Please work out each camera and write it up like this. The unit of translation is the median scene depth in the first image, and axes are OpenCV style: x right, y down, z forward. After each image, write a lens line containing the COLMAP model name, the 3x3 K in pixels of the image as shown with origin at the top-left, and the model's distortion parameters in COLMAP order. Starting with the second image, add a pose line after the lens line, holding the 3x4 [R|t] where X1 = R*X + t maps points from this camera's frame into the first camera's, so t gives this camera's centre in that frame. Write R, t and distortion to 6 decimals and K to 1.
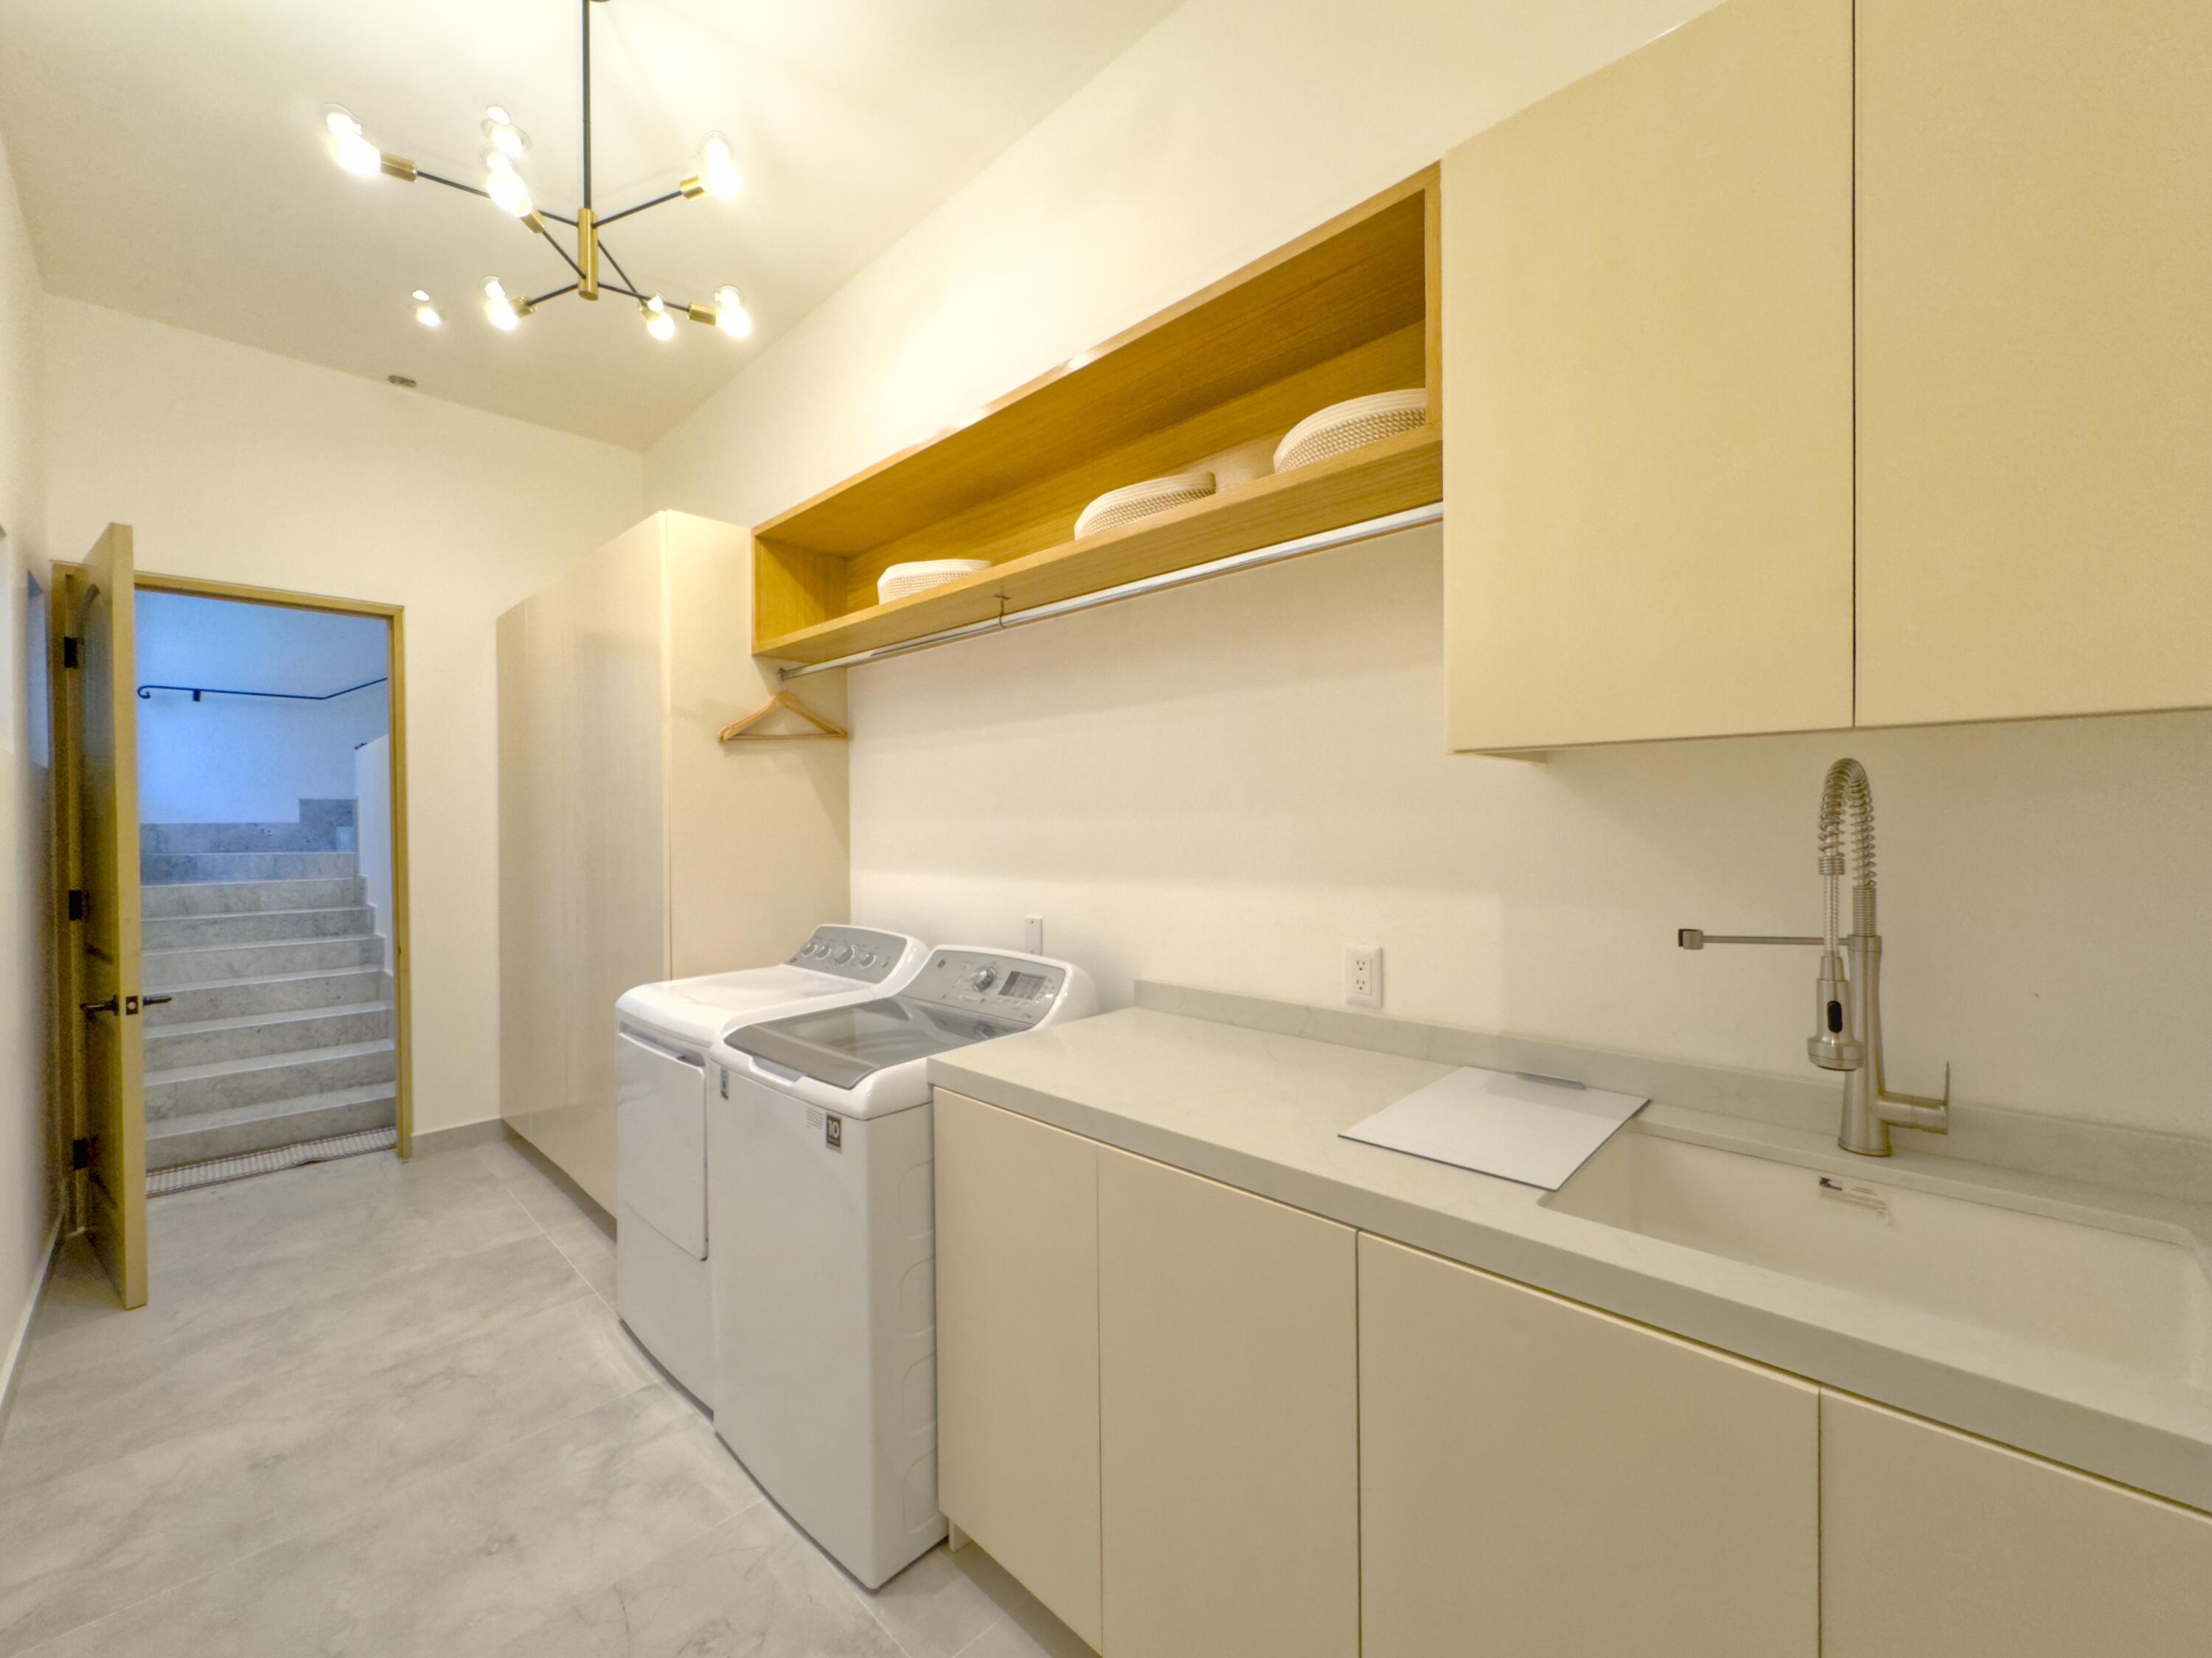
lens RADIAL K [[896.2, 0, 1114.3], [0, 896.2, 825.5], [0, 0, 1]] dist [-0.005949, 0.001537]
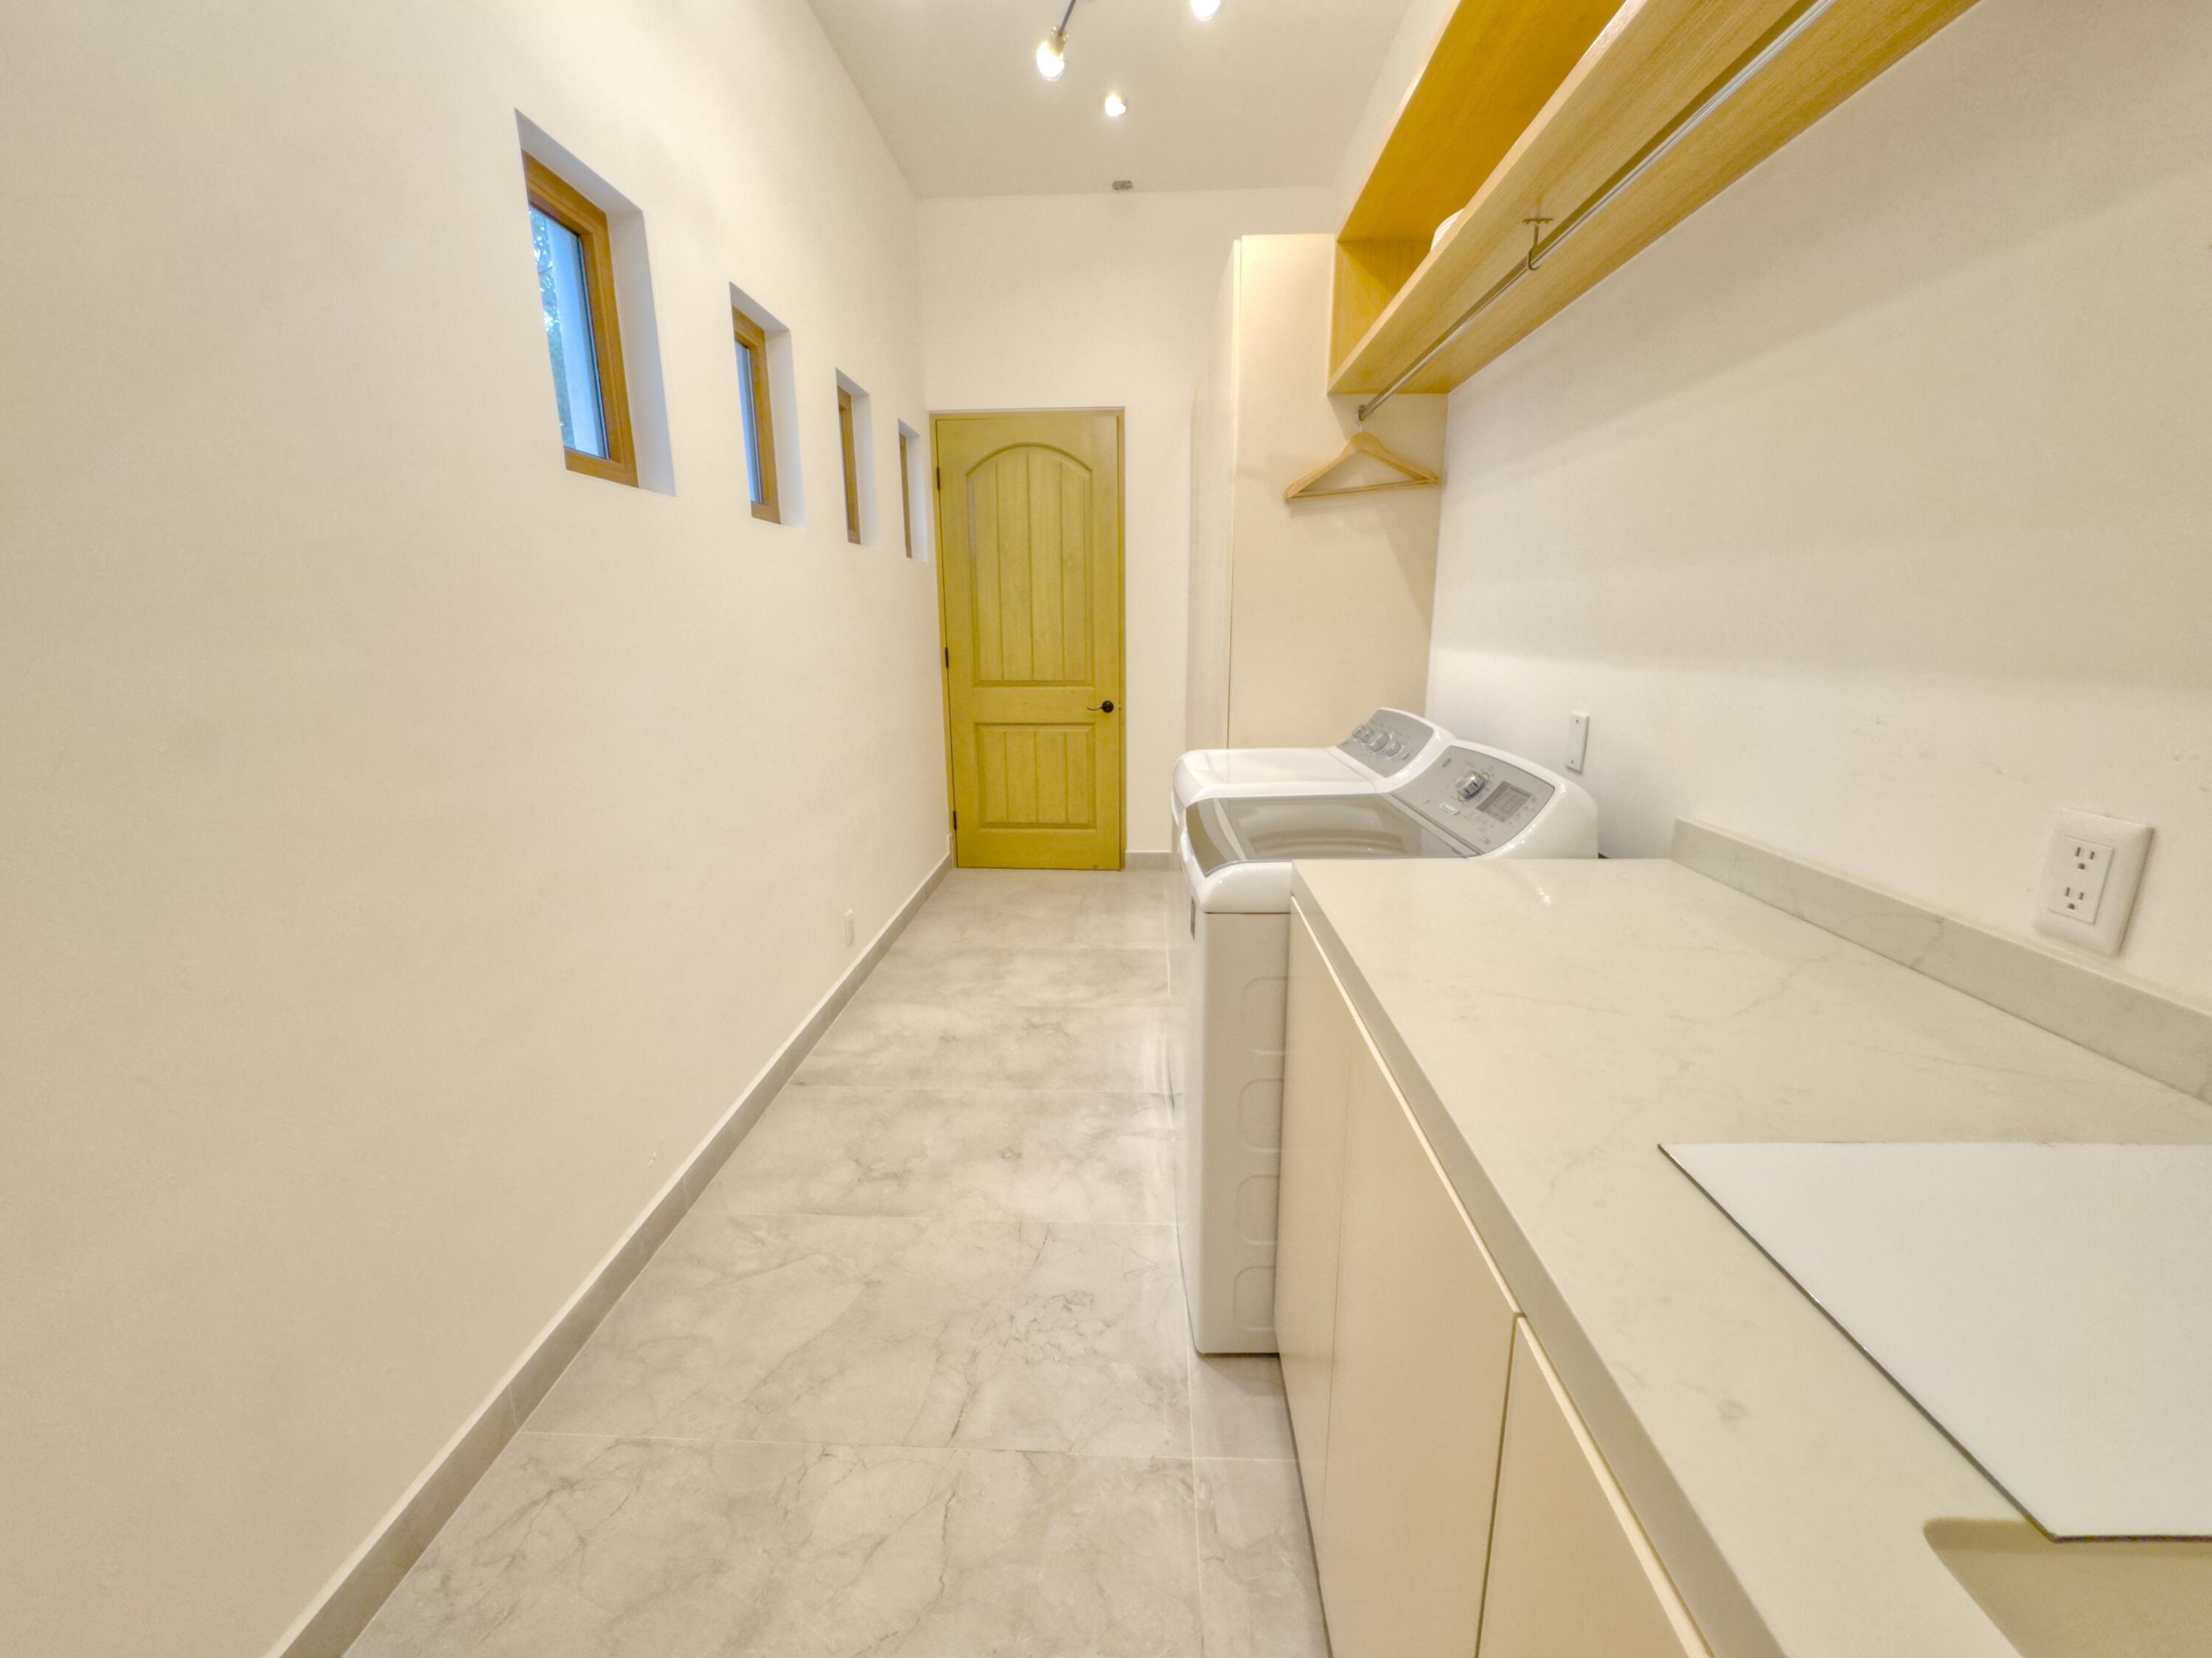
lens RADIAL K [[896.2, 0, 1102.2], [0, 896.2, 832.9], [0, 0, 1]] dist [-0.005949, 0.001537]
pose [[0.656266, 0.176328, -0.733637, 0.220182], [0.002174, 0.971865, 0.235530, 0.027129], [0.754527, -0.156165, 0.637419, 0.259894]]
